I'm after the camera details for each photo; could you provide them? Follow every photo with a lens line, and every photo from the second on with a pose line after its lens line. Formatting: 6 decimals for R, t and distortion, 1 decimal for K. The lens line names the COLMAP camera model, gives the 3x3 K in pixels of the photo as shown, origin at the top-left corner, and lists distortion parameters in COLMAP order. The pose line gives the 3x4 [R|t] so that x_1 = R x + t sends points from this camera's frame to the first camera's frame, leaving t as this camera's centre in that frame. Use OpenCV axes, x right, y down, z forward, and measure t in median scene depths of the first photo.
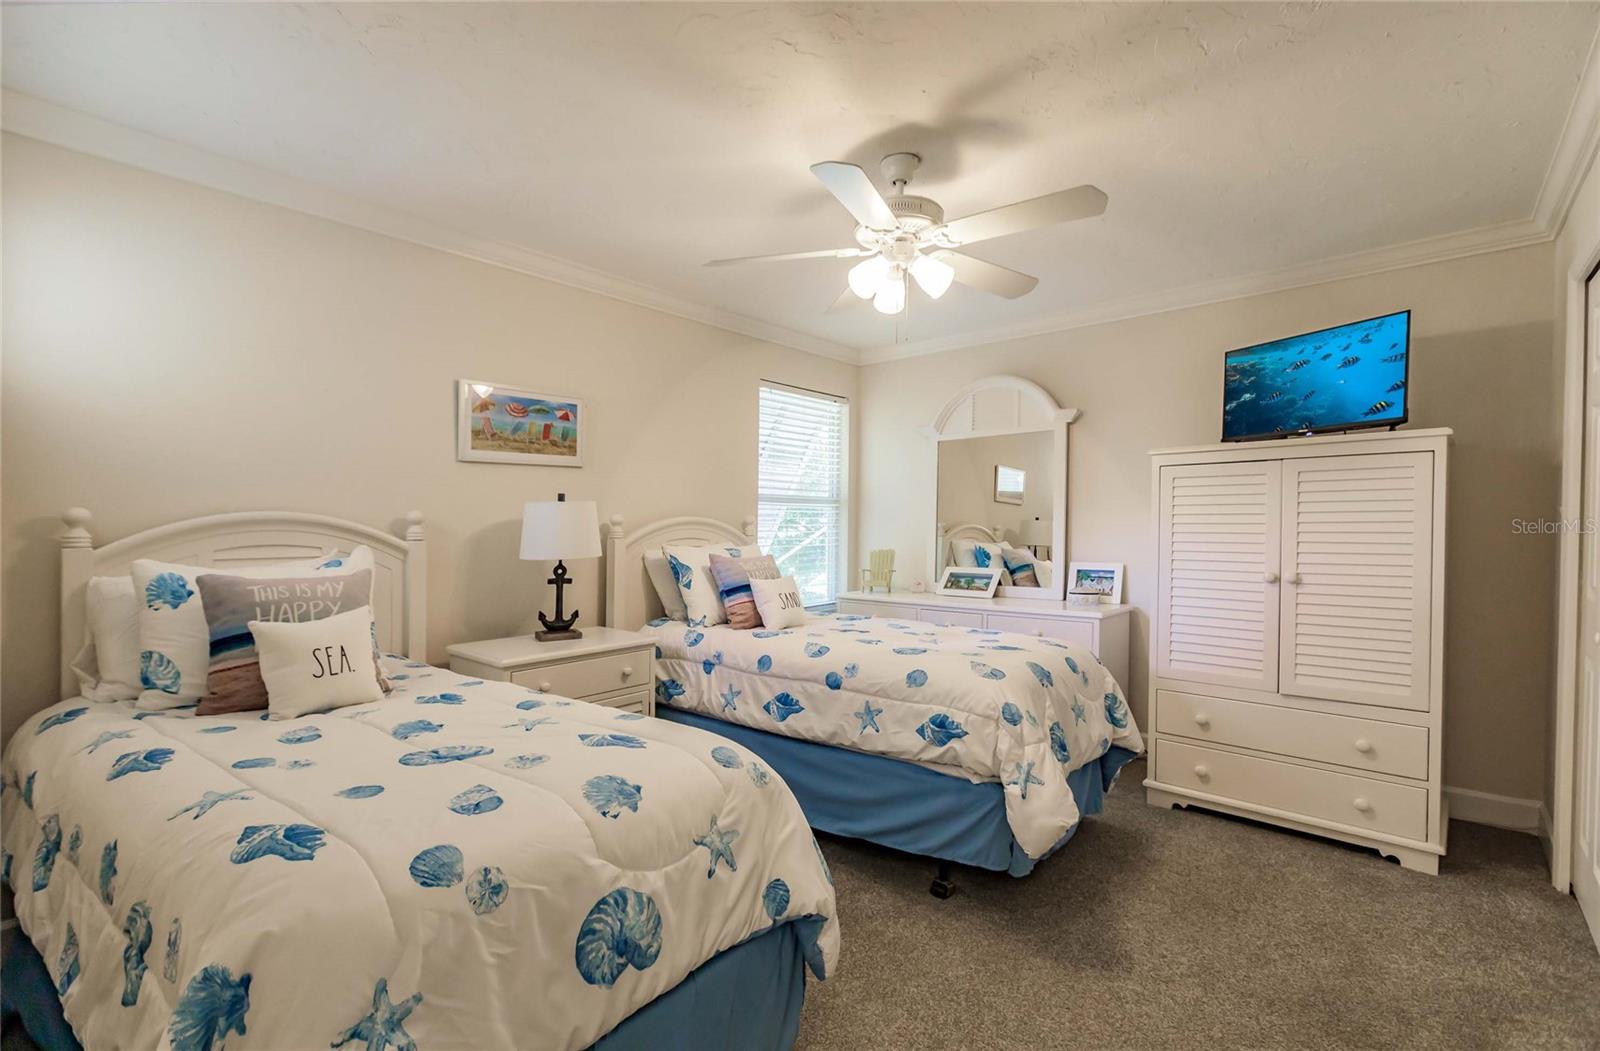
lens RADIAL K [[727.8, 0, 796.3], [0, 727.8, 537.7], [0, 0, 1]] dist [-0.001376, -0.000083]
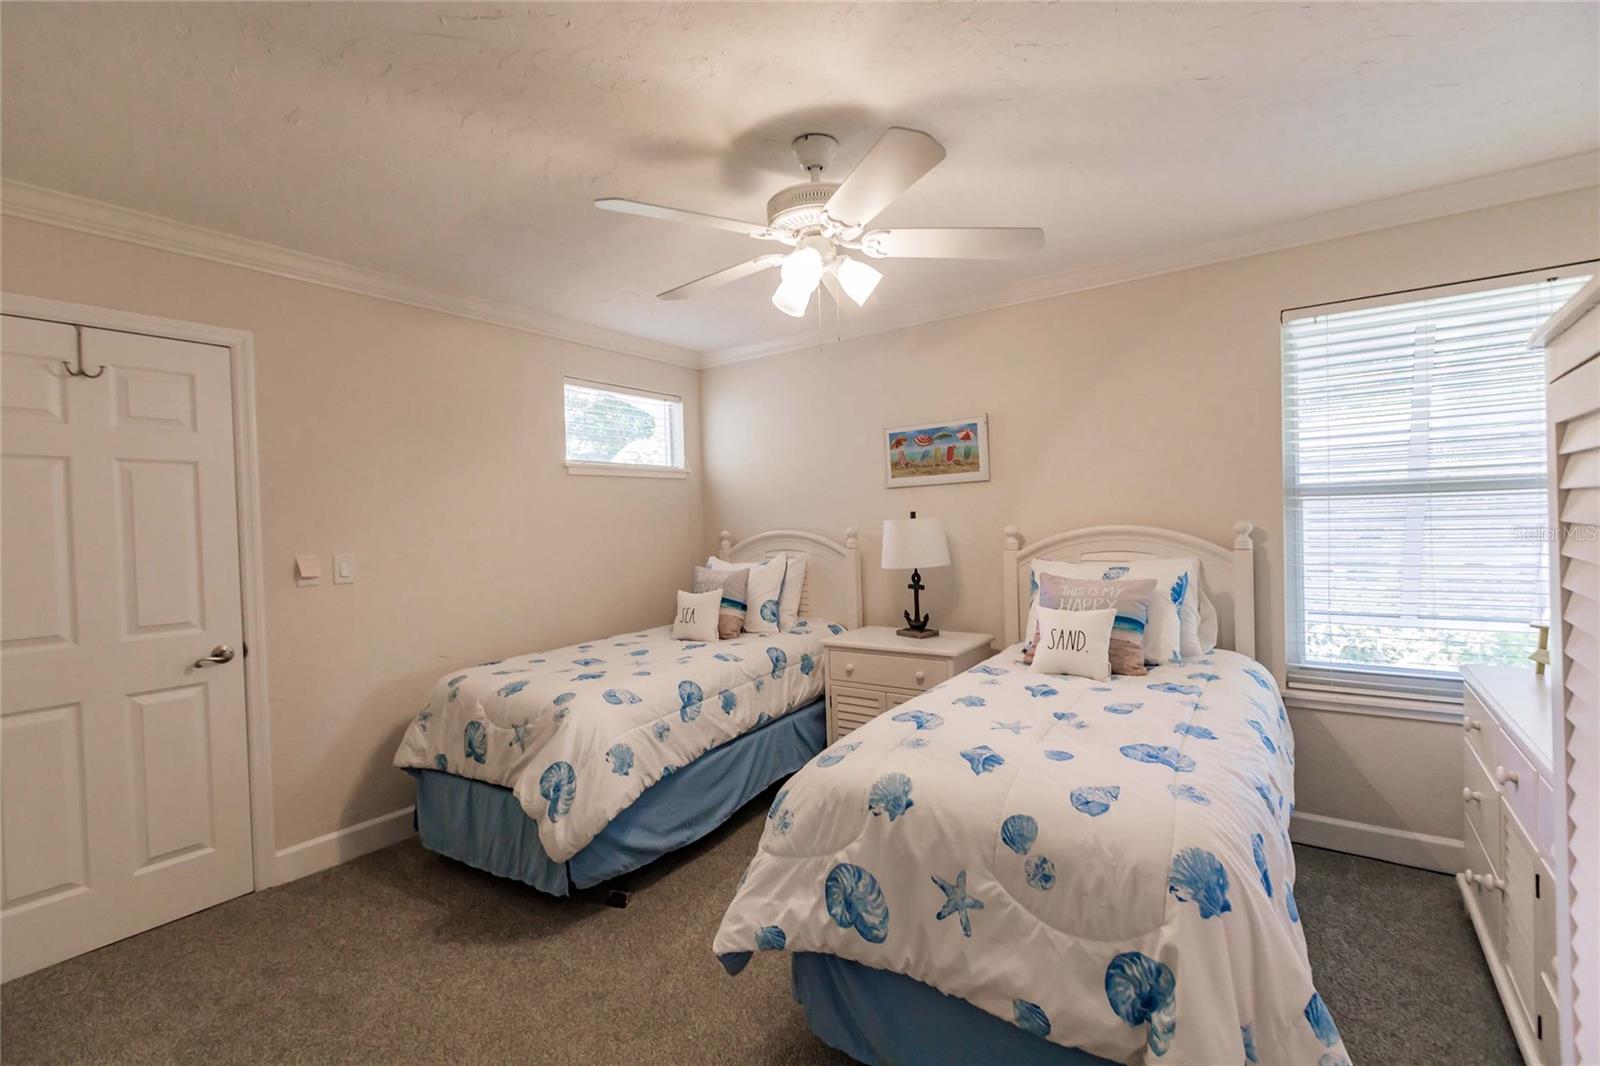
lens RADIAL K [[732.3, 0, 805.9], [0, 732.3, 512.7], [0, 0, 1]] dist [0.000785, -0.000307]
pose [[0.074314, -0.016123, -0.997105, 0.797448], [0.005978, 0.999859, -0.015722, -0.039254], [0.997217, -0.004793, 0.074400, 0.719804]]
